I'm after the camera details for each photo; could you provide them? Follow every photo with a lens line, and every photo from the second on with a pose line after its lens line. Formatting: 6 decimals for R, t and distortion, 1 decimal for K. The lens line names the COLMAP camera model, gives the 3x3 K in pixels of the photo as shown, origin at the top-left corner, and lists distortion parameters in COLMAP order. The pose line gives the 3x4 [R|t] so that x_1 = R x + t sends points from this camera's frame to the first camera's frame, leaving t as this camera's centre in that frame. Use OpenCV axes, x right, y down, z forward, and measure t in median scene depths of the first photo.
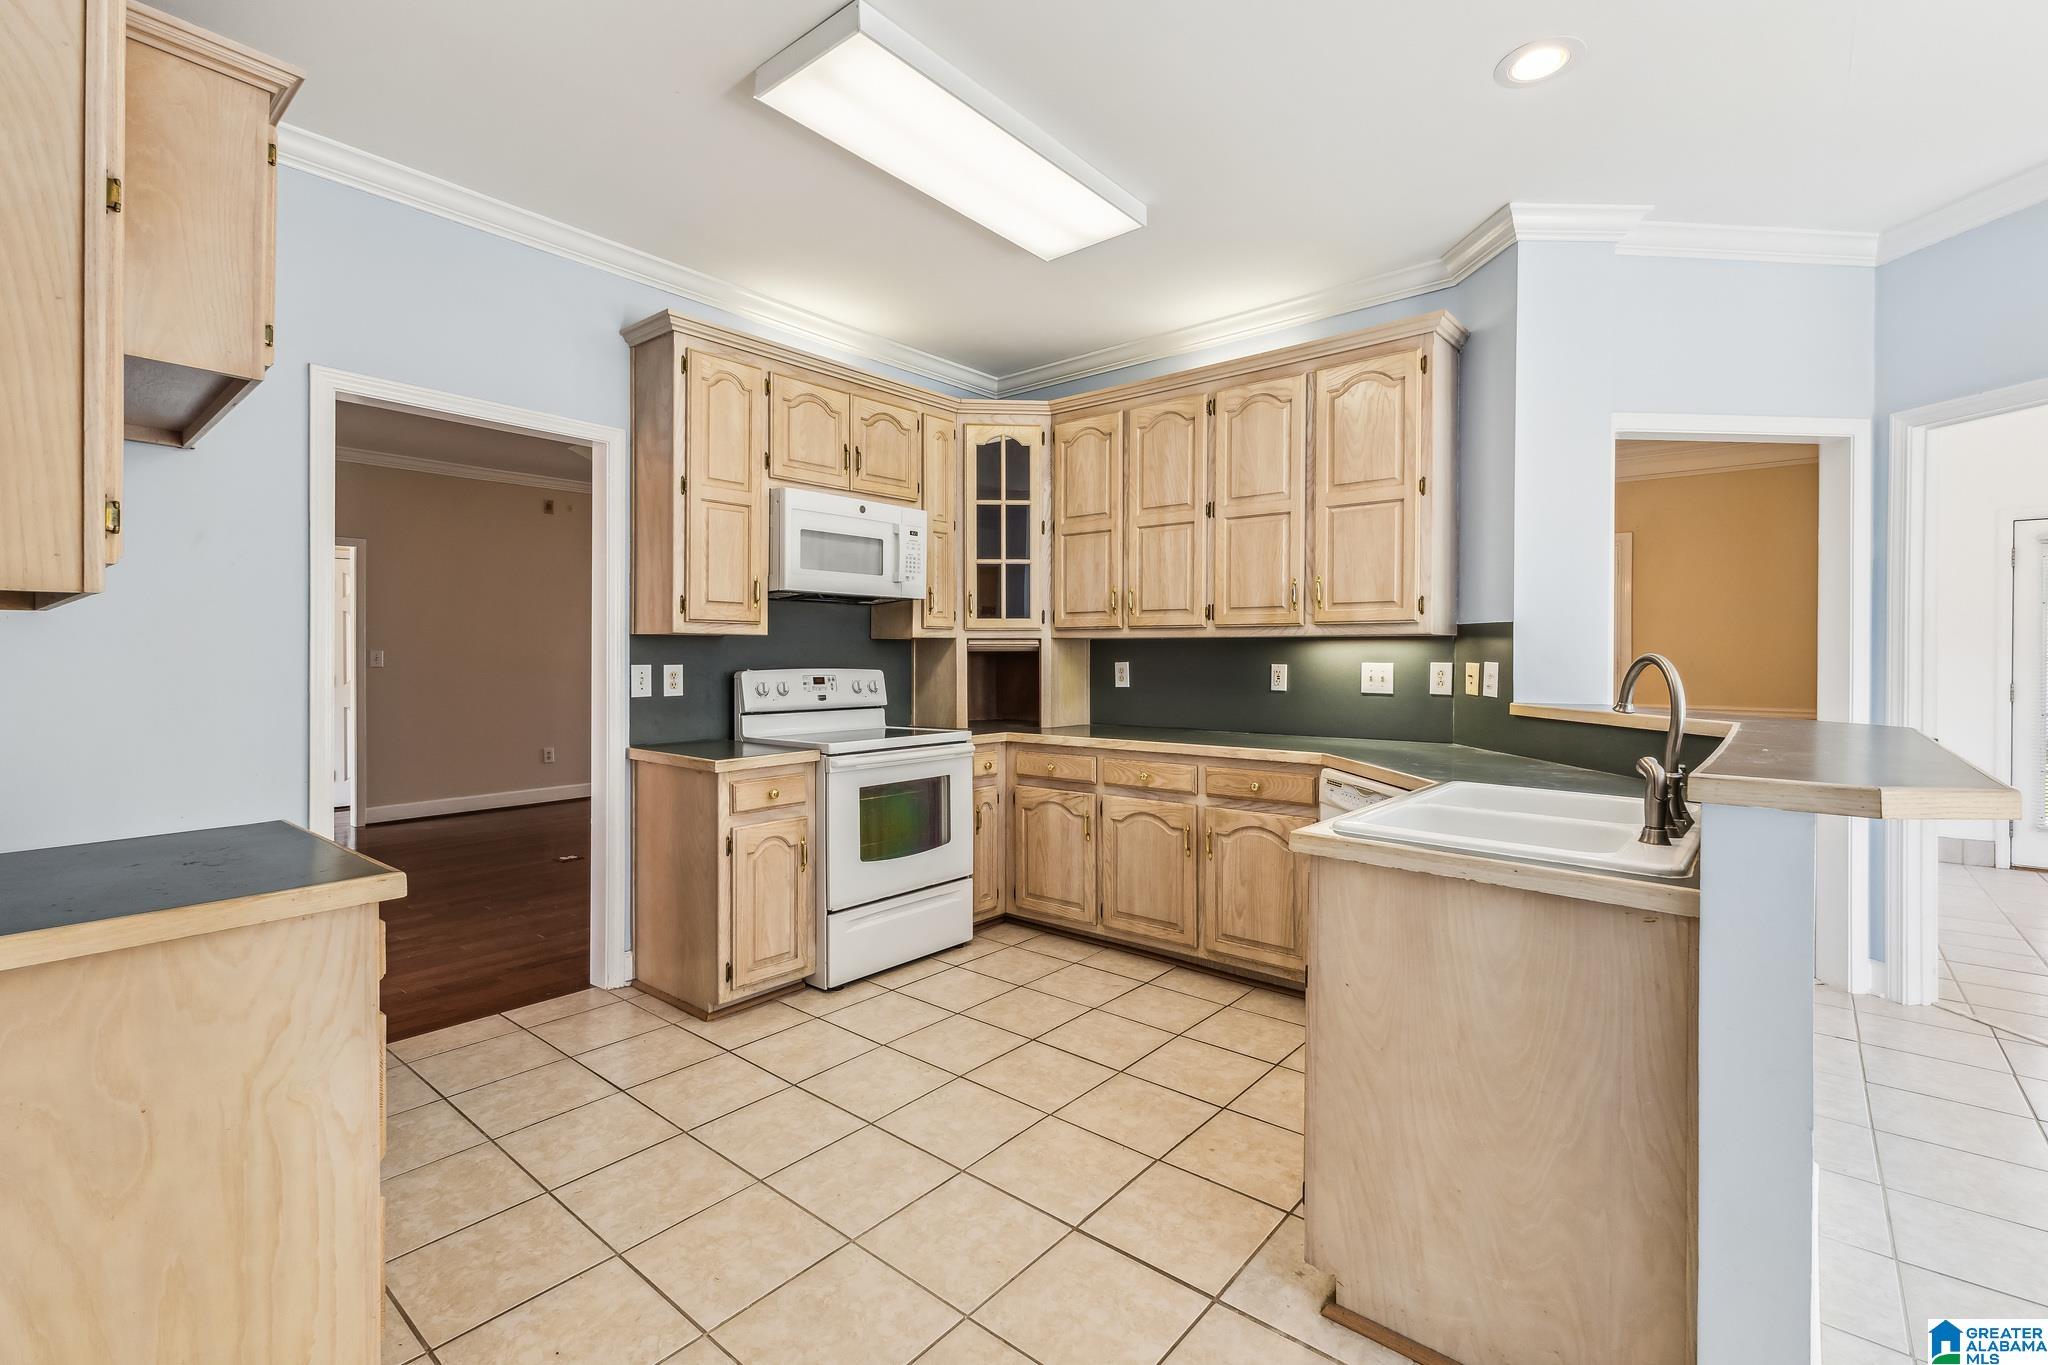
lens RADIAL K [[896.3, 0, 1007.7], [0, 896.3, 666.6], [0, 0, 1]] dist [0.002048, -0.000588]
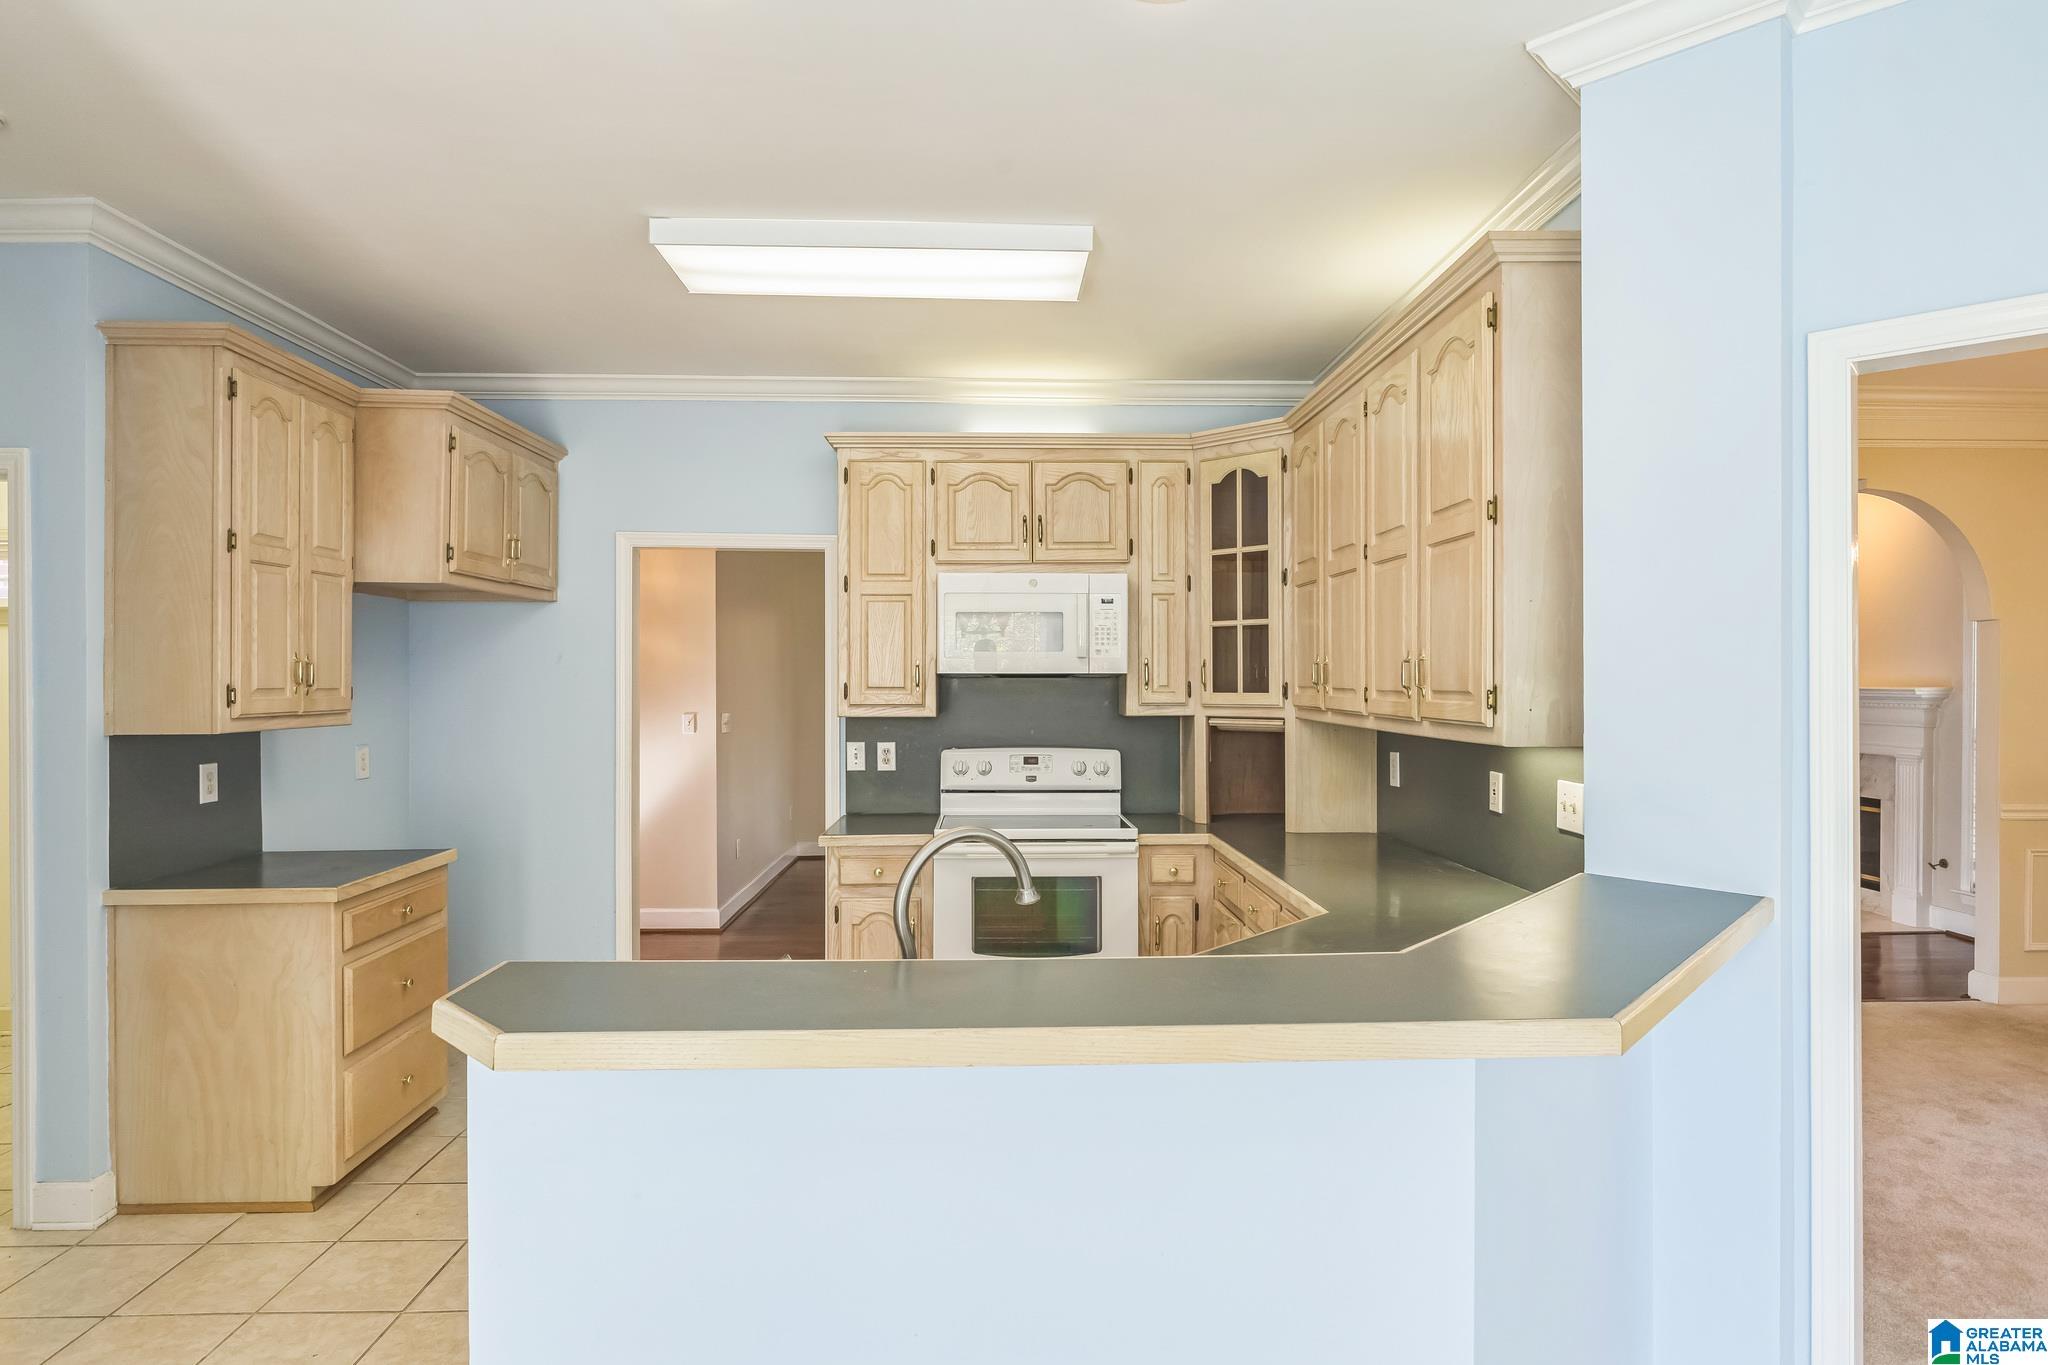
lens RADIAL K [[1107.1, 0, 1018.9], [0, 1107.1, 683.0], [0, 0, 1]] dist [-0.016081, -0.000919]
pose [[0.678615, -0.000429, -0.734494, 0.661344], [-0.006927, 0.999952, -0.006984, -0.059868], [0.734461, 0.009828, 0.678580, 0.191375]]
